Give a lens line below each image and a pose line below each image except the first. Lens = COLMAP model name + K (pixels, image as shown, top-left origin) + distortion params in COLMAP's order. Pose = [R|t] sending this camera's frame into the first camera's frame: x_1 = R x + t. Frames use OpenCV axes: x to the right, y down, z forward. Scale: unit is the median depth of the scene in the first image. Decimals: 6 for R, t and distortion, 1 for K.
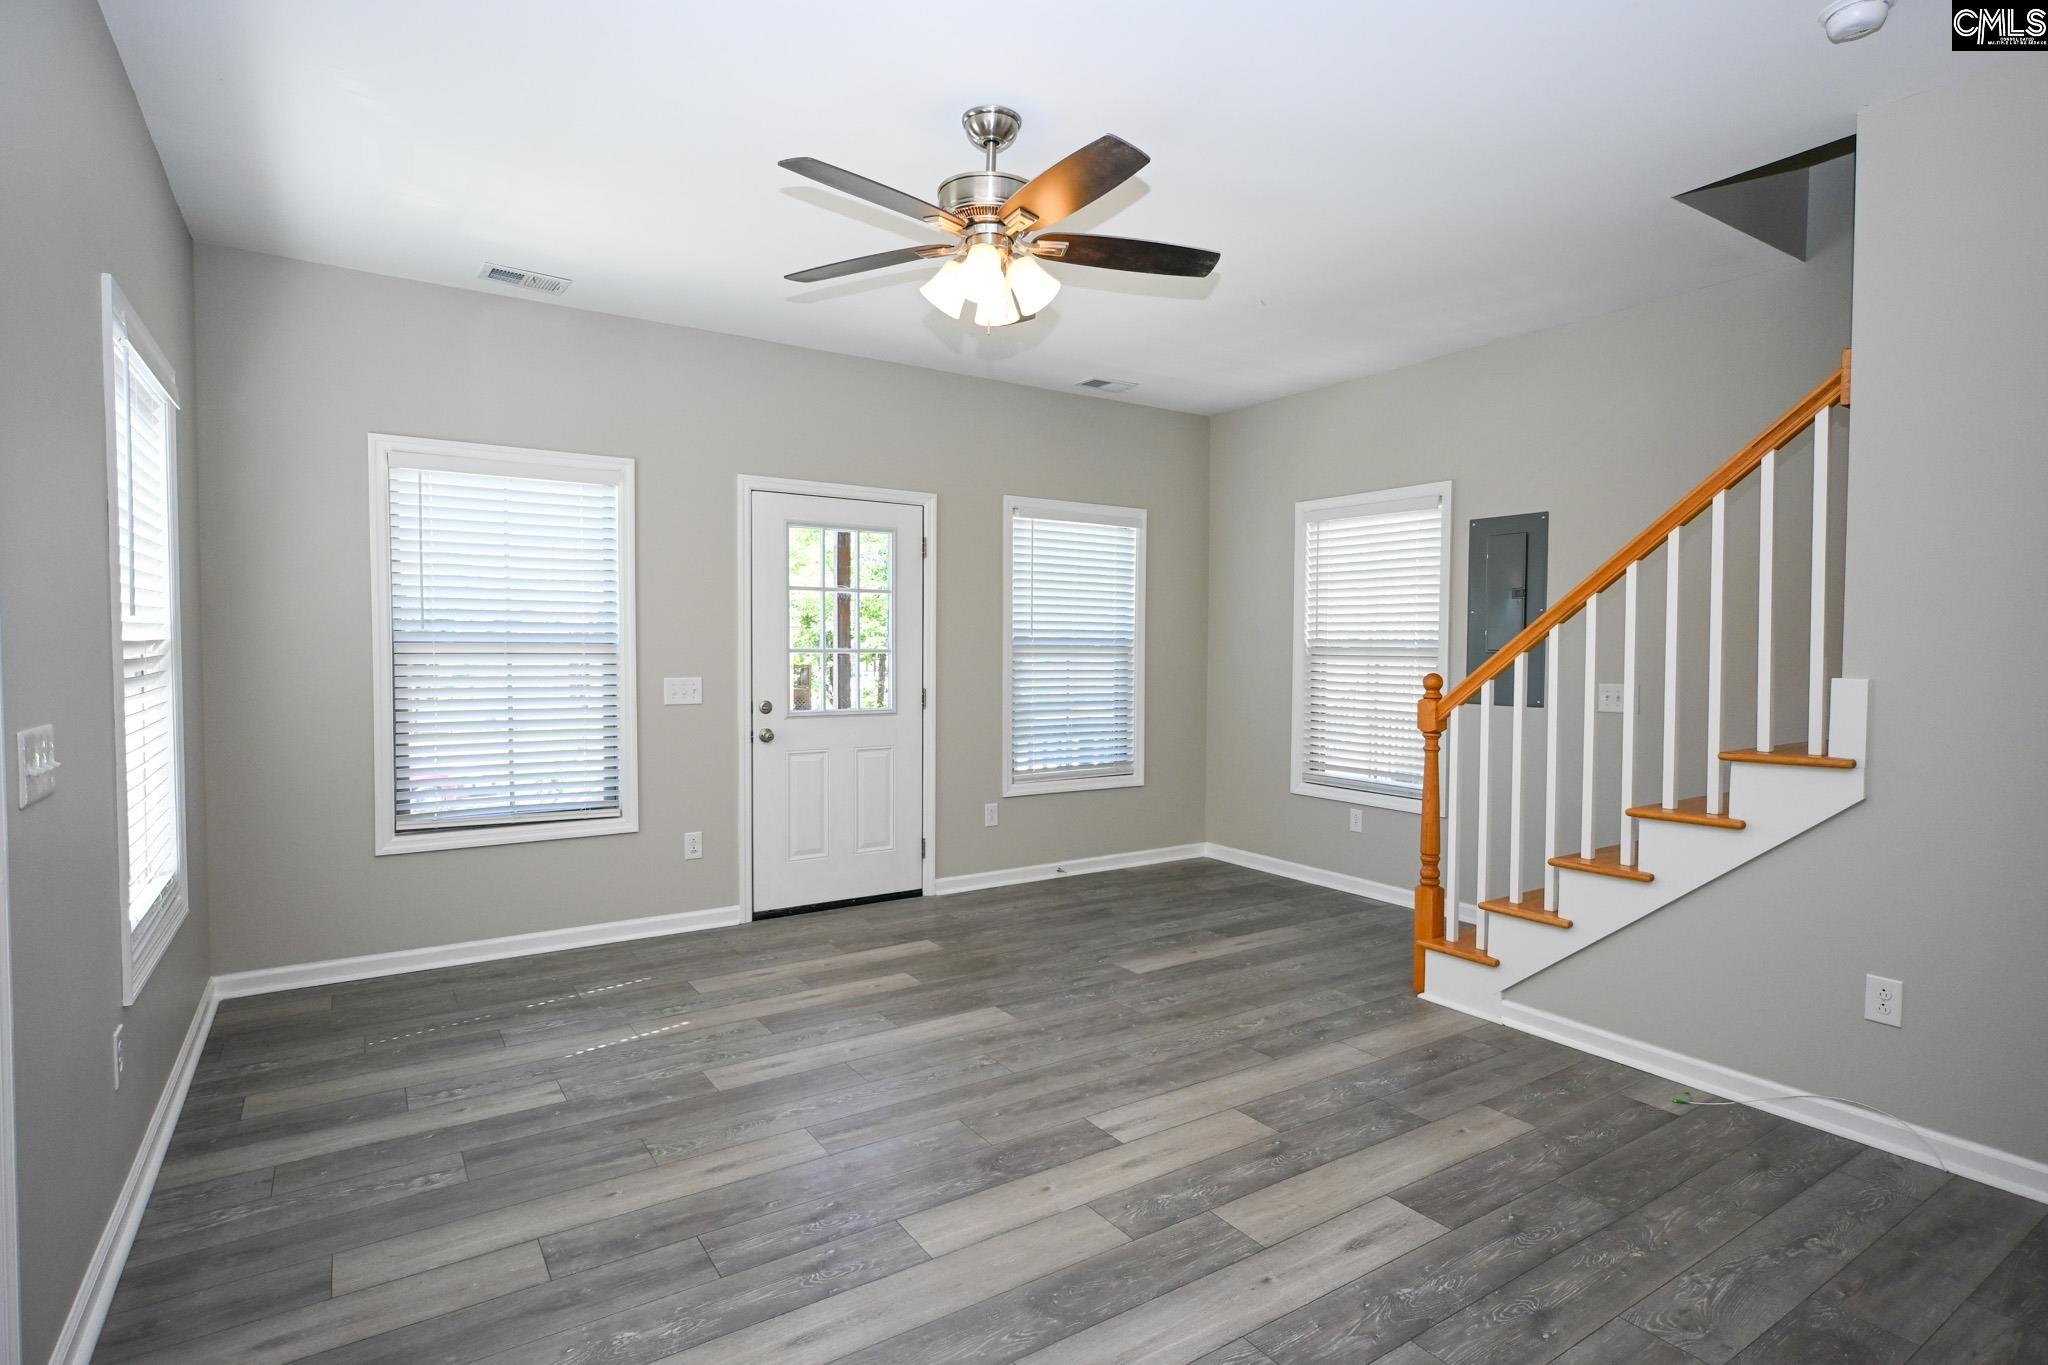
lens RADIAL K [[1025.4, 0, 1029.5], [0, 1025.4, 684.6], [0, 0, 1]] dist [-0.001441, 0.001410]
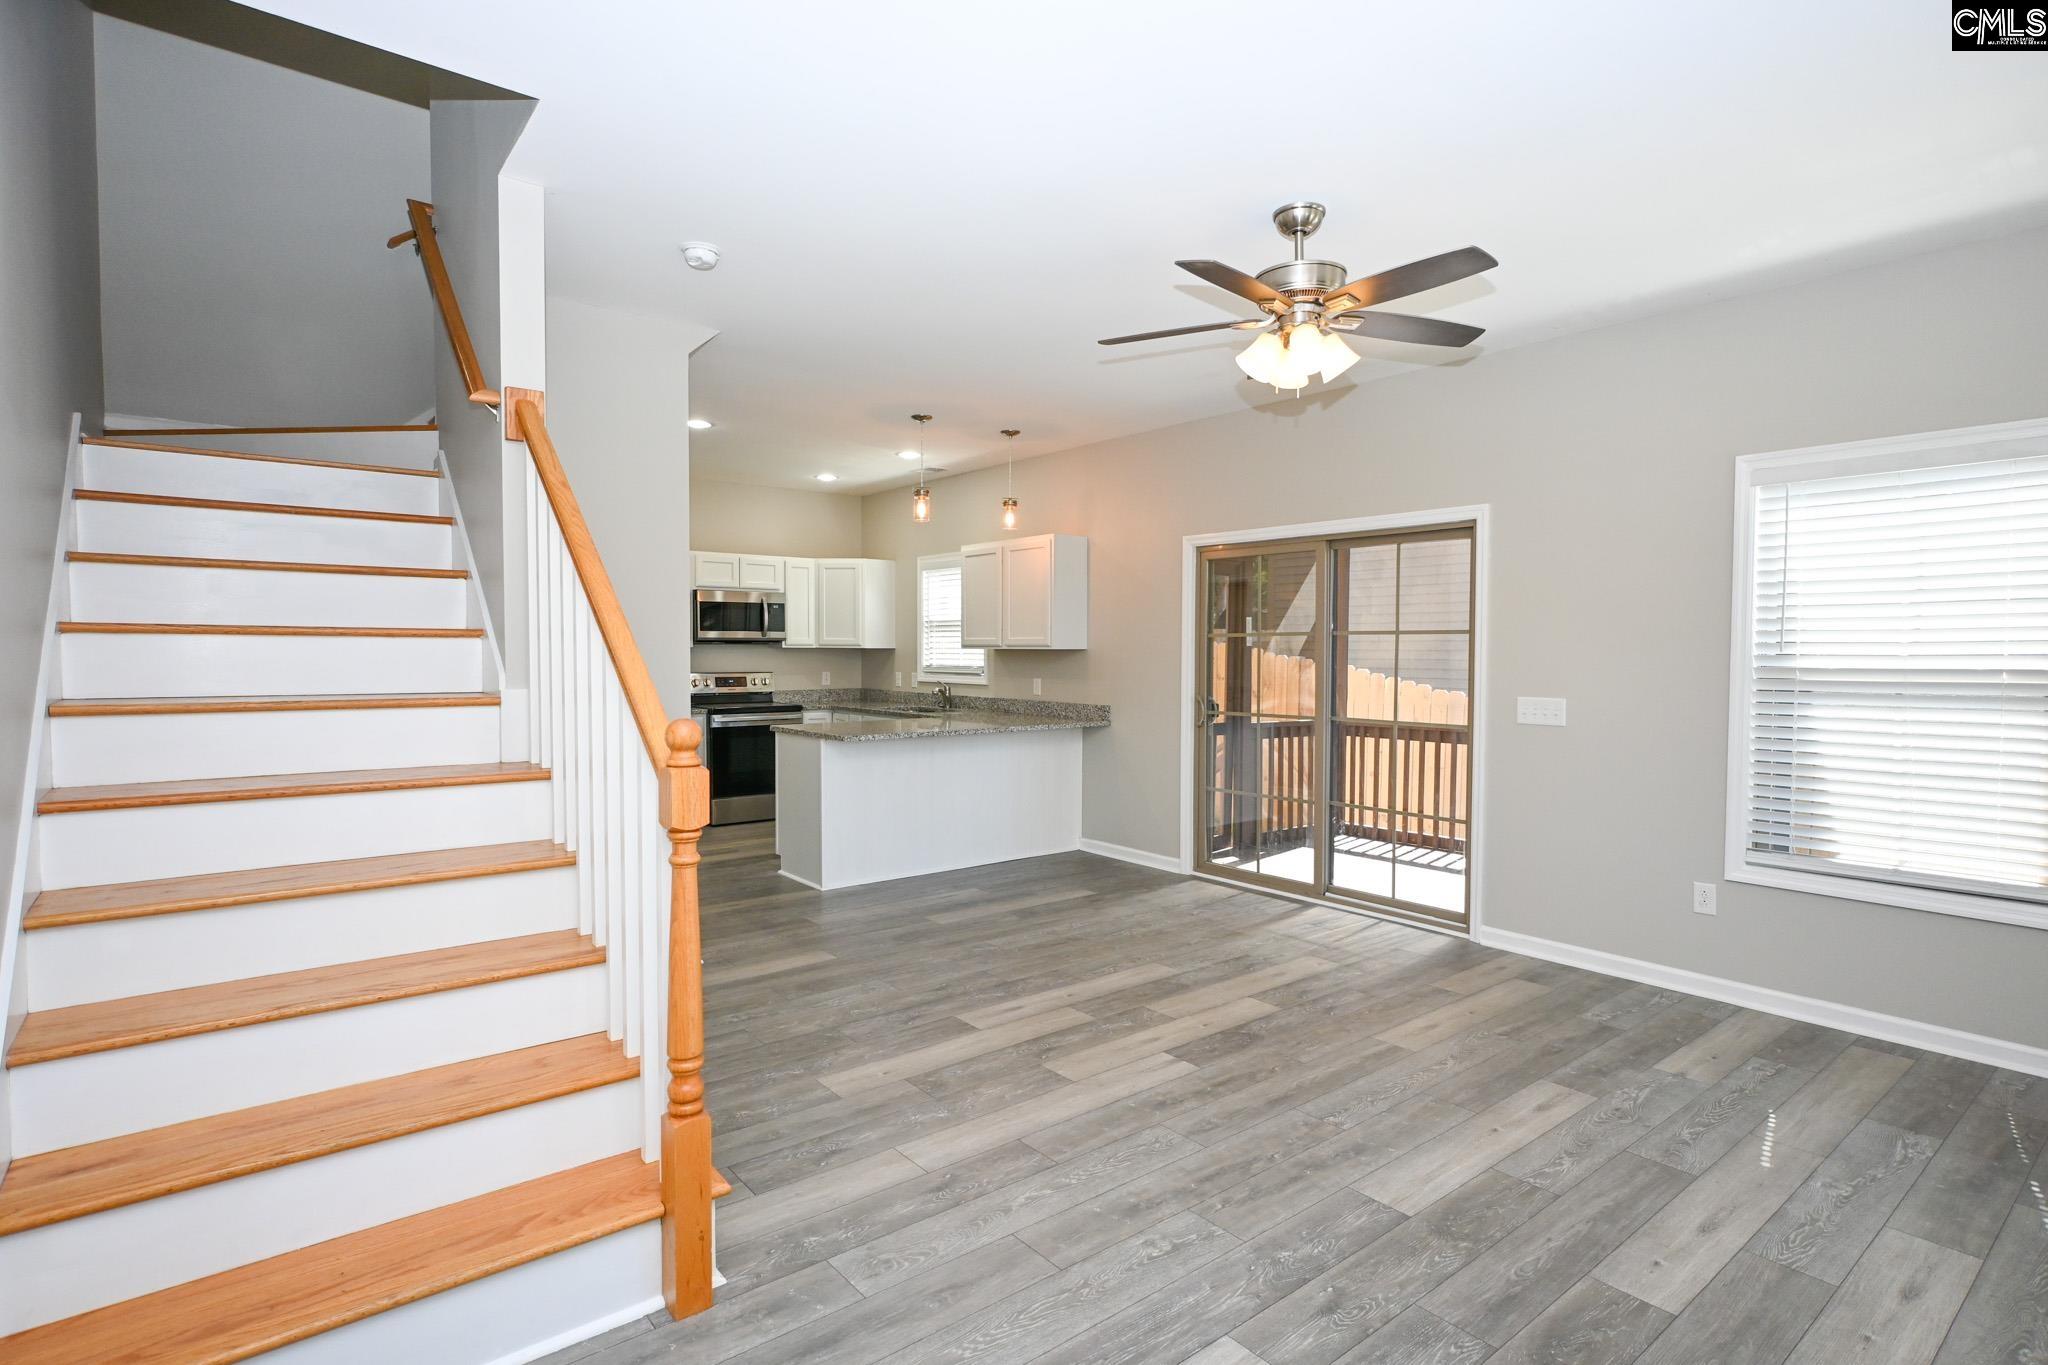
lens RADIAL K [[1025.4, 0, 1029.5], [0, 1025.4, 684.6], [0, 0, 1]] dist [-0.001441, 0.001410]
pose [[-0.995710, -0.006769, -0.092286, 0.320375], [-0.013169, 0.997535, 0.068923, -0.082864], [0.091592, 0.069842, -0.993344, 1.878095]]
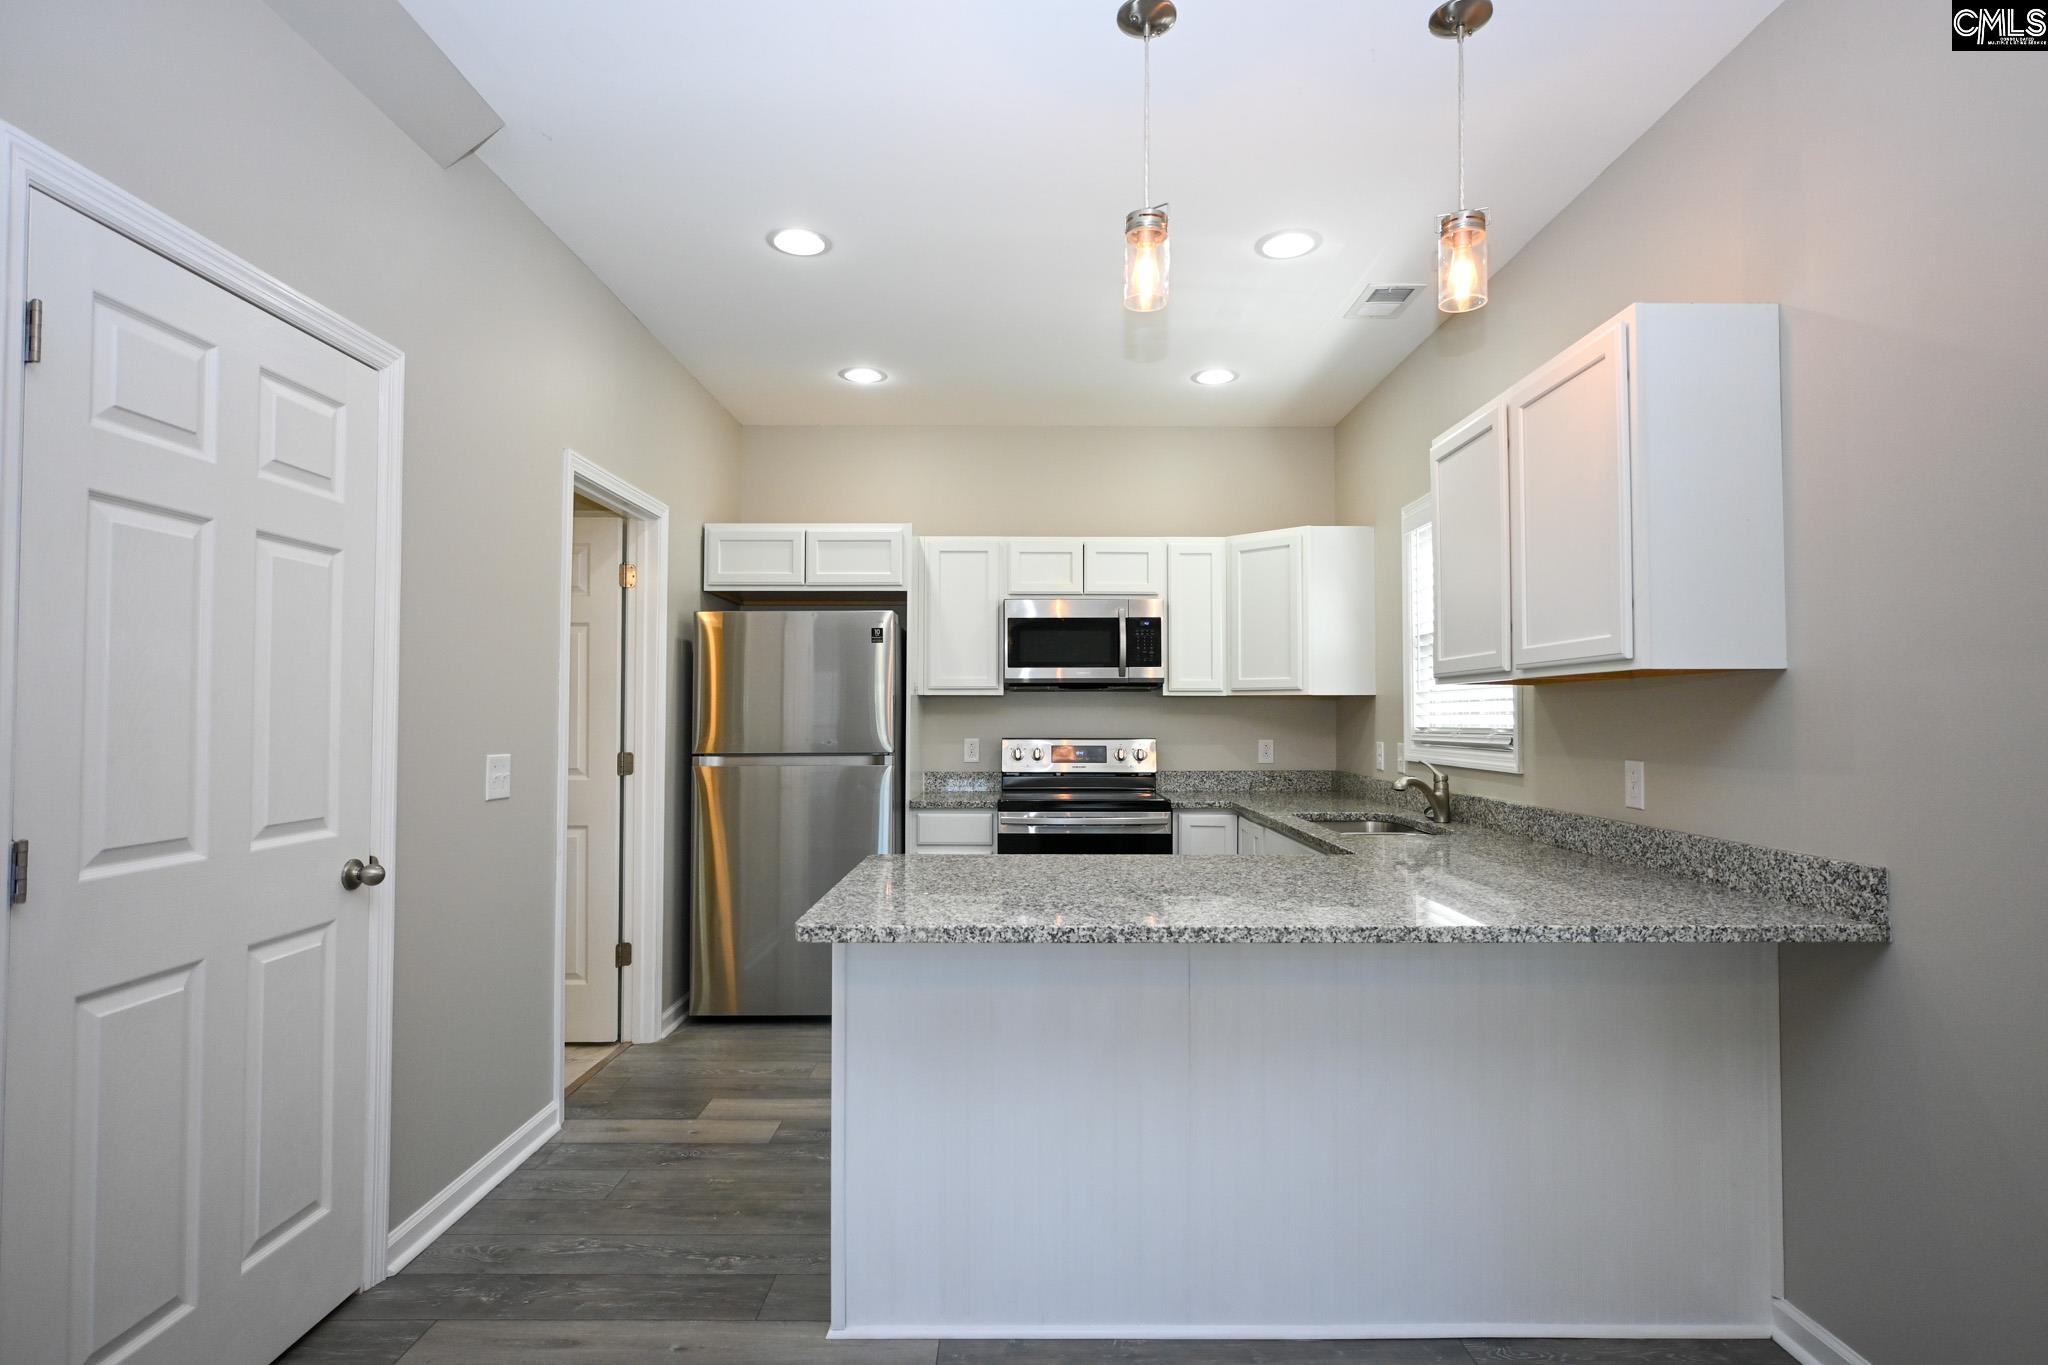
lens RADIAL K [[1025.4, 0, 1029.5], [0, 1025.4, 684.6], [0, 0, 1]] dist [-0.001441, 0.001410]
pose [[-0.833914, 0.010710, 0.551791, 0.044401], [0.012767, 0.999918, -0.000114, -0.006066], [-0.551747, 0.006949, -0.833982, 0.553328]]
